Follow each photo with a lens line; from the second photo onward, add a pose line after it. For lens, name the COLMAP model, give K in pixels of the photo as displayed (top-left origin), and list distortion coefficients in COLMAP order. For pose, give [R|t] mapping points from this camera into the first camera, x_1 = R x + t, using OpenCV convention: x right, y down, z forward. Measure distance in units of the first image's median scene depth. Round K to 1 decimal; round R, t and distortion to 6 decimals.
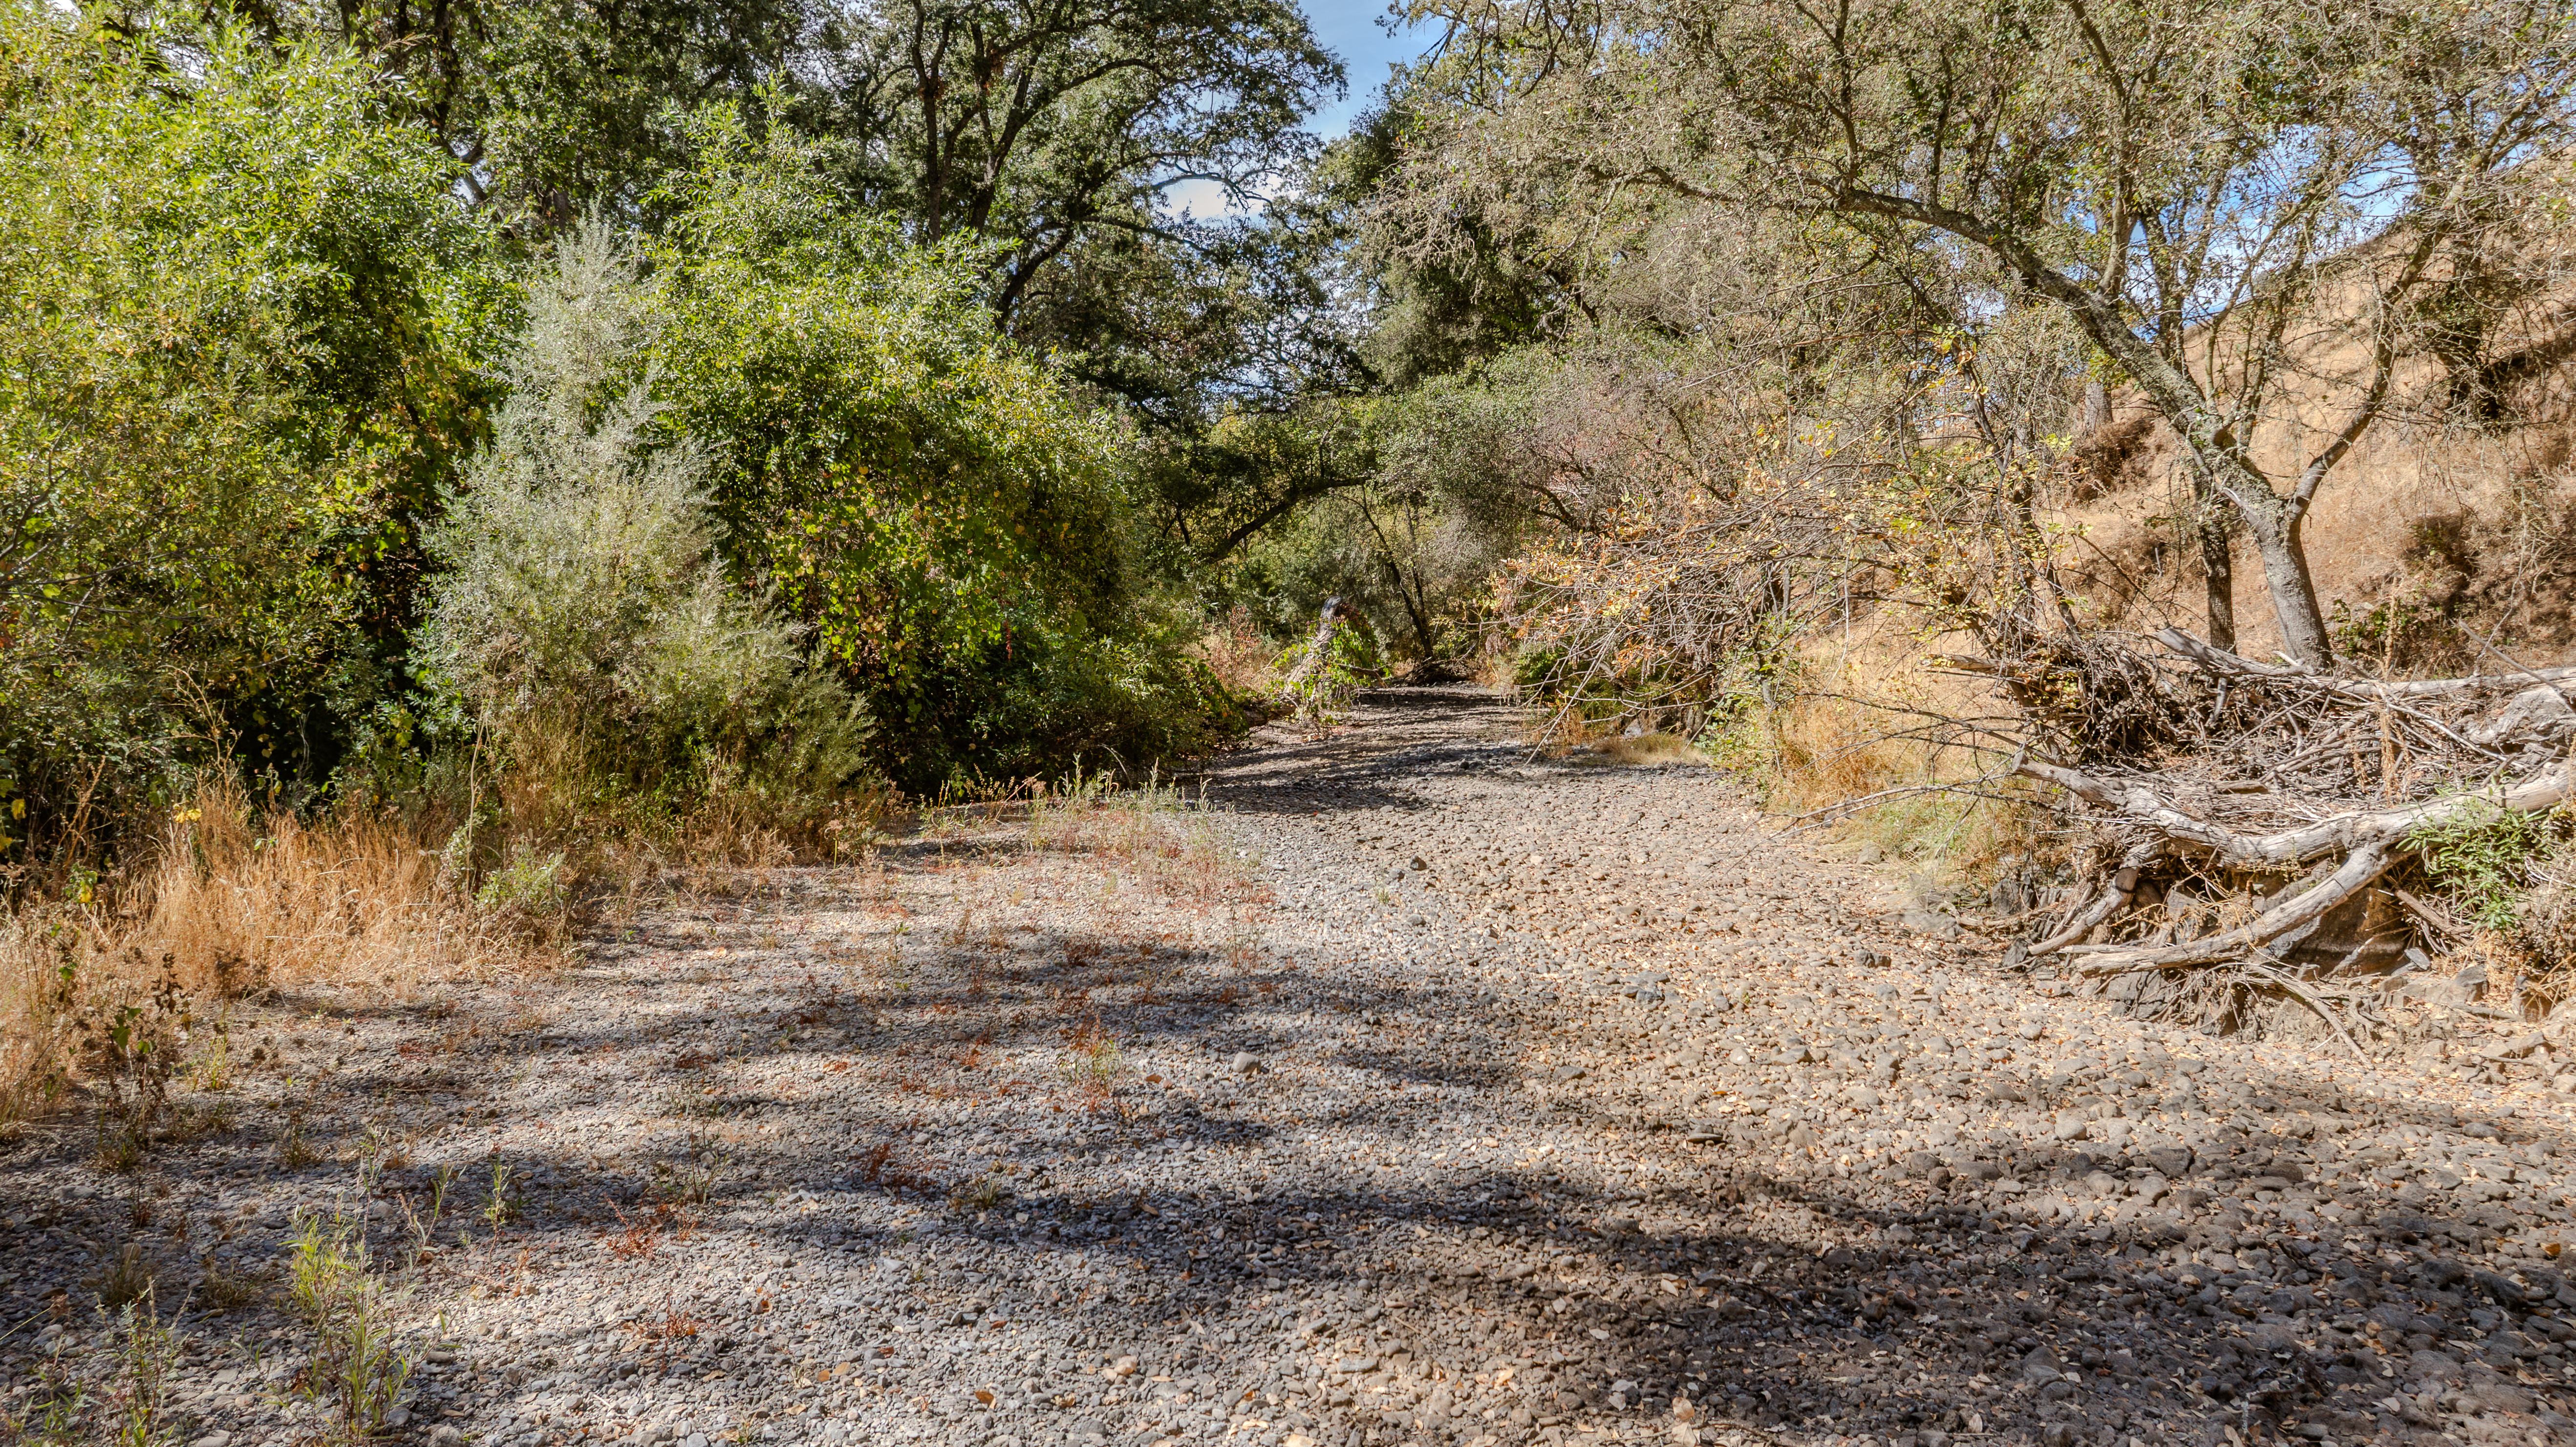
lens RADIAL K [[1797.2, 0, 1317.7], [0, 1797.2, 713.7], [0, 0, 1]] dist [-0.074951, 0.089286]
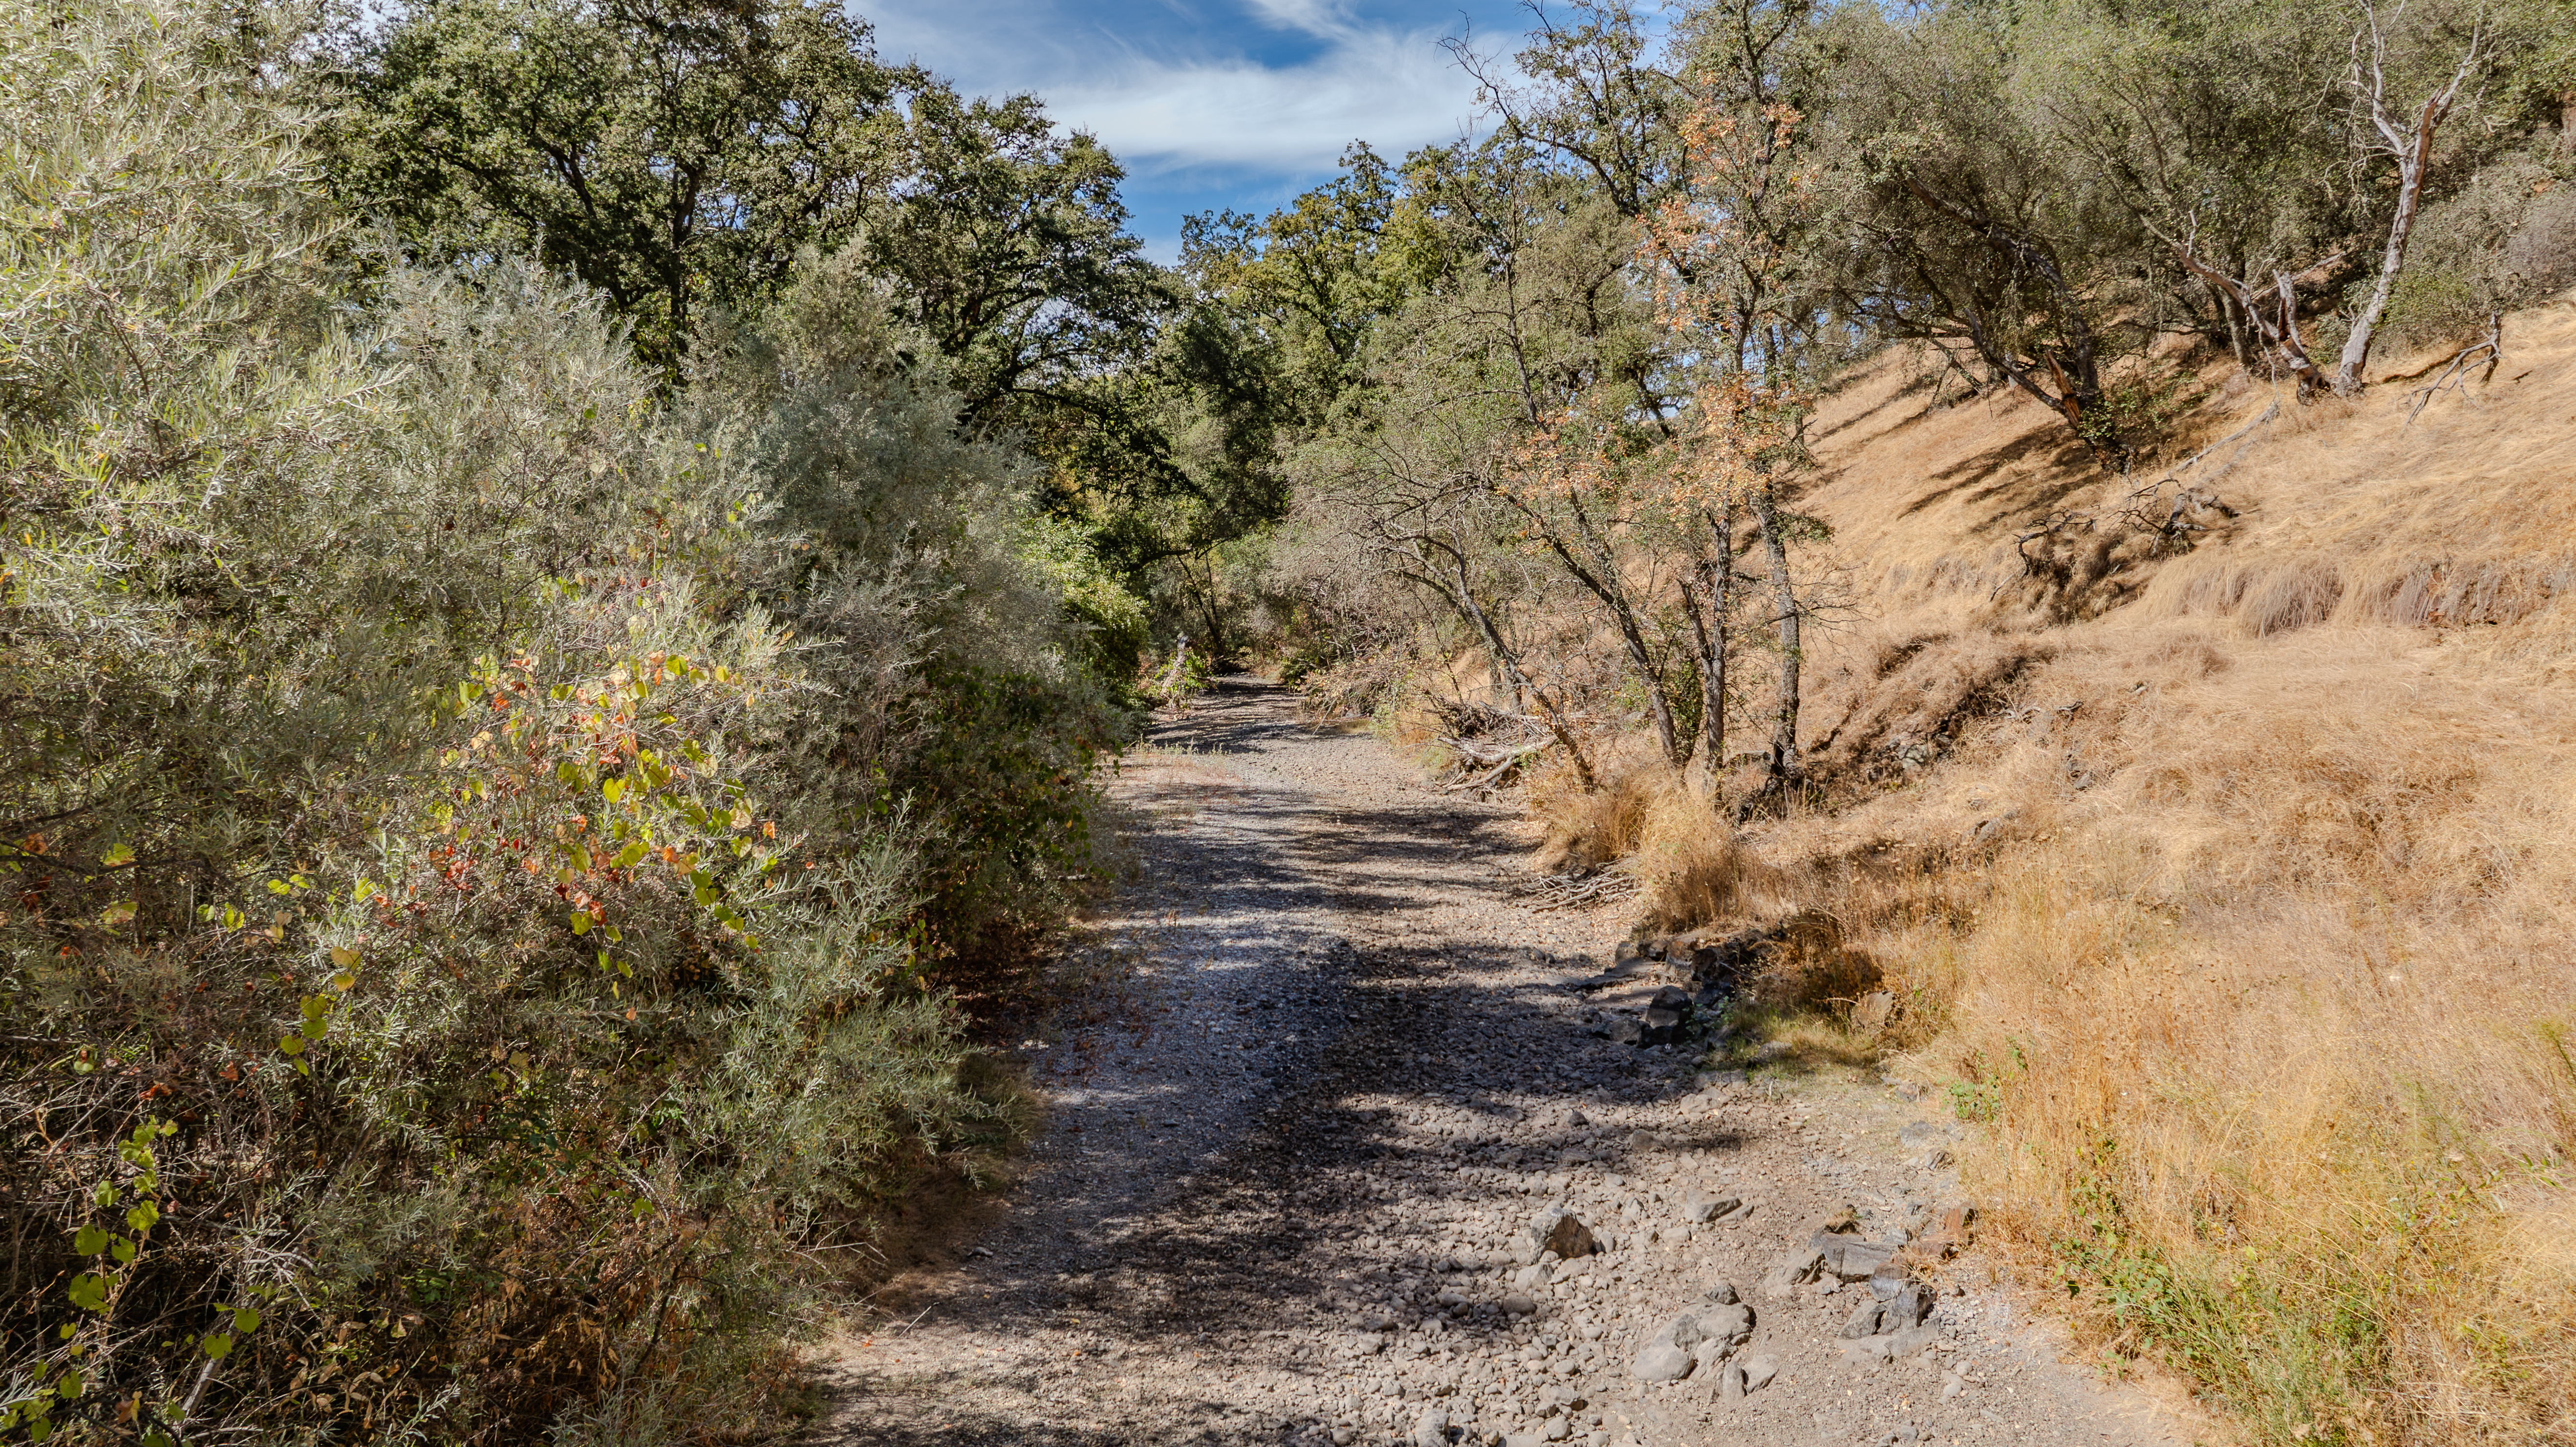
lens RADIAL K [[1922.2, 0, 1297.4], [0, 1922.2, 726.9], [0, 0, 1]] dist [-0.091706, 0.163299]
pose [[0.991310, -0.006921, 0.131365, -0.196403], [0.002604, 0.999452, 0.033003, -0.057645], [-0.131522, -0.032374, 0.990785, -1.338151]]
